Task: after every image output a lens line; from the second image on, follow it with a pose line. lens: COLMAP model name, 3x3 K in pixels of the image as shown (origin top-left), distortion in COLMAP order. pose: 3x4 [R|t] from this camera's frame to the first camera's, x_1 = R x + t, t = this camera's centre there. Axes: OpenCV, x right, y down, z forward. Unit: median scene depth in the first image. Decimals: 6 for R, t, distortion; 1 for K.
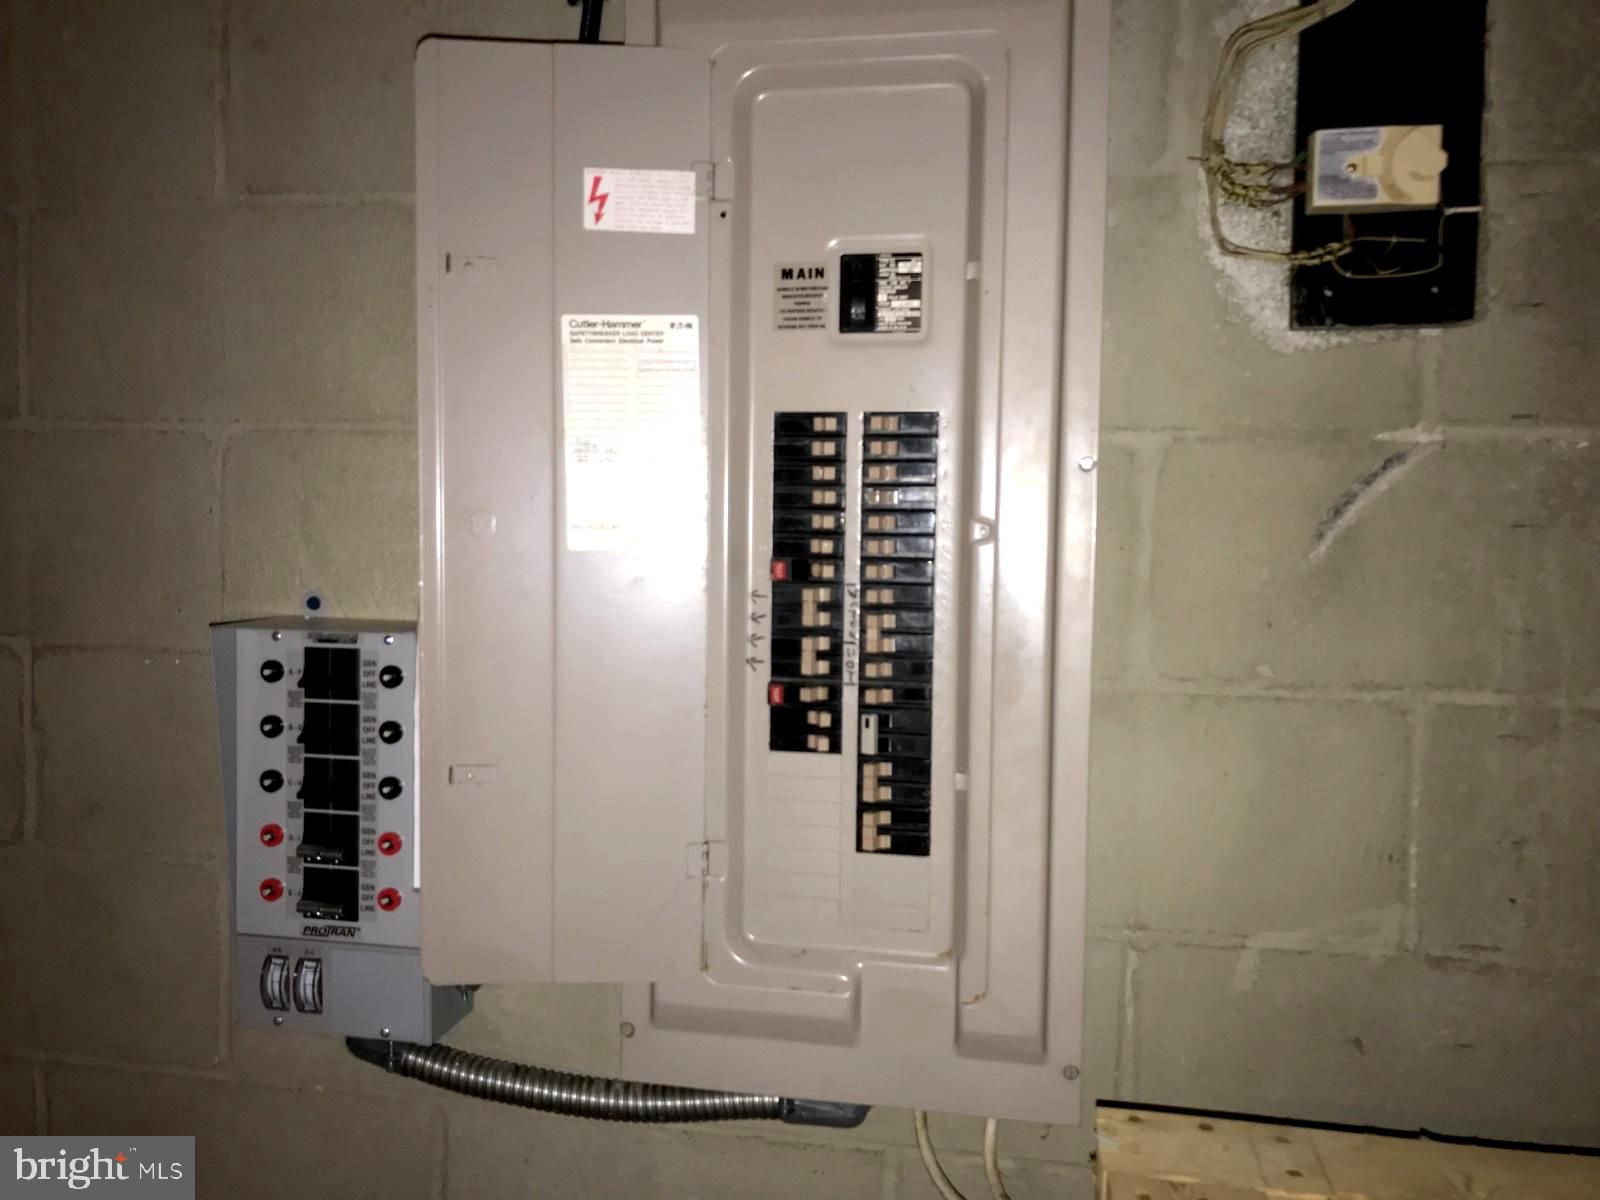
lens RADIAL K [[1339.0, 0, 800.2], [0, 1339.0, 599.2], [0, 0, 1]] dist [-0.000163, 0.000275]
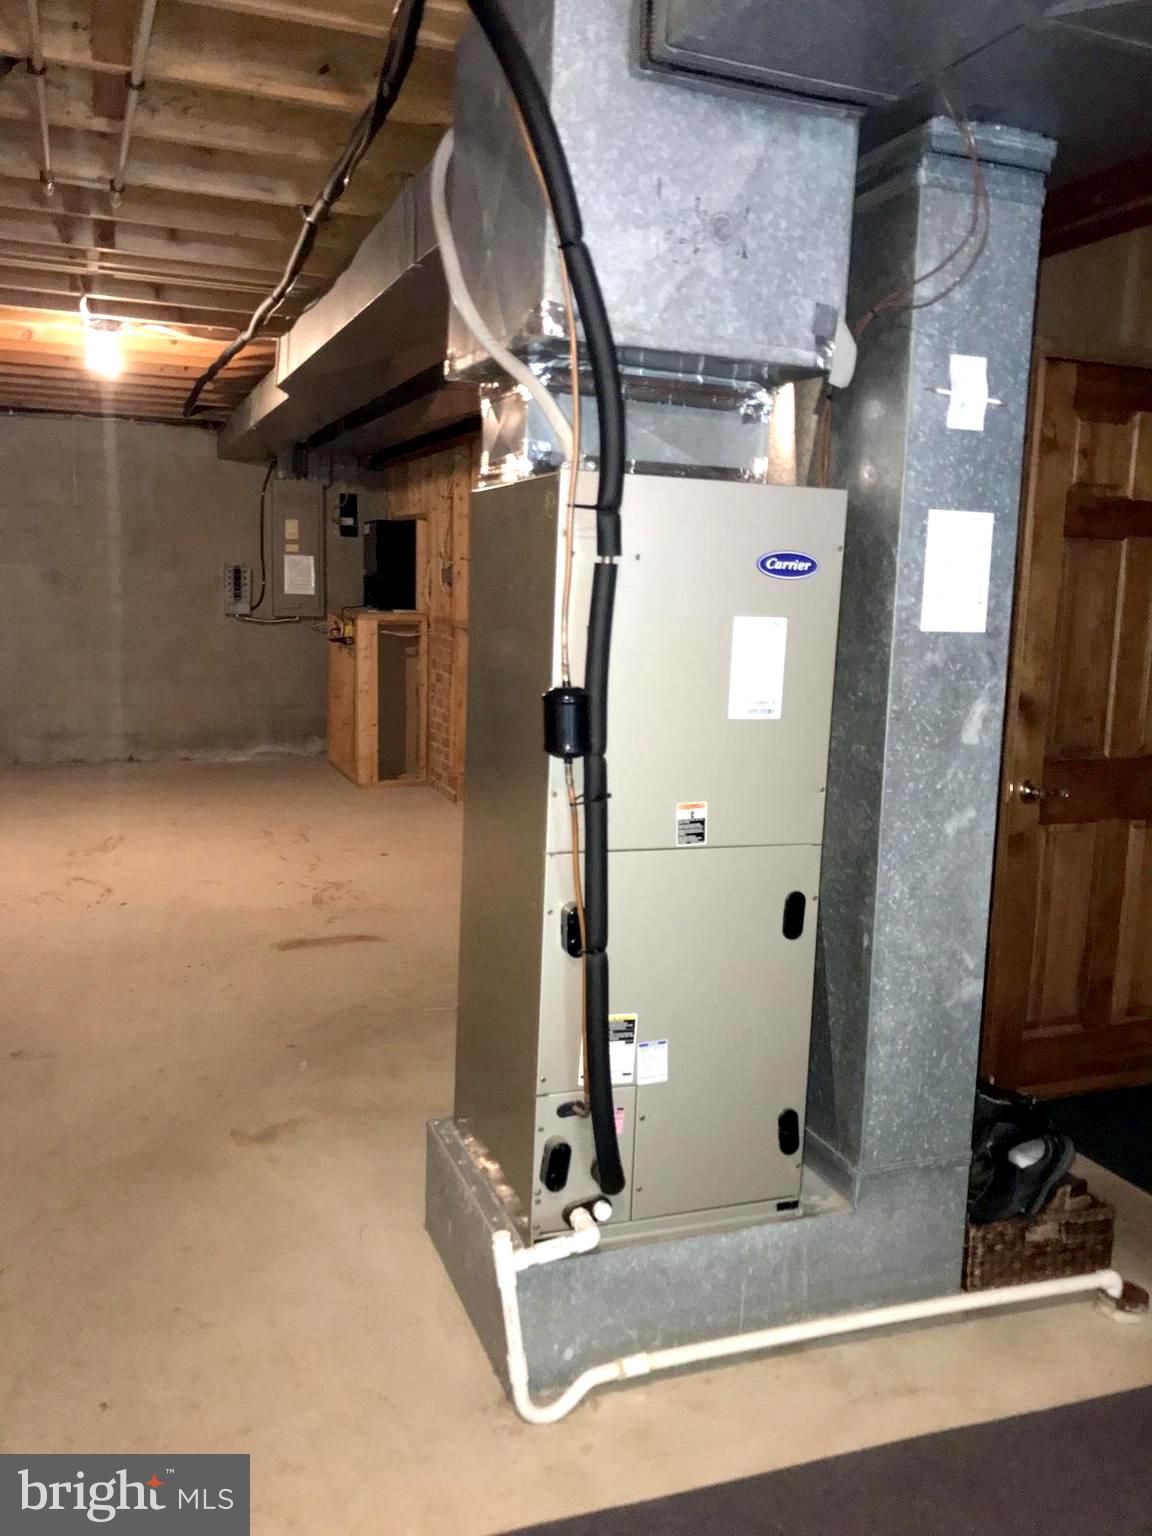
lens RADIAL K [[1285.4, 0, 576.1], [0, 1285.4, 768.4], [0, 0, 1]] dist [-0.000163, 0.000275]
pose [[0.853082, -0.070252, 0.517026, -3.264910], [0.011345, 0.993158, 0.116229, 0.432054], [-0.521654, -0.093287, 0.848042, -8.348653]]
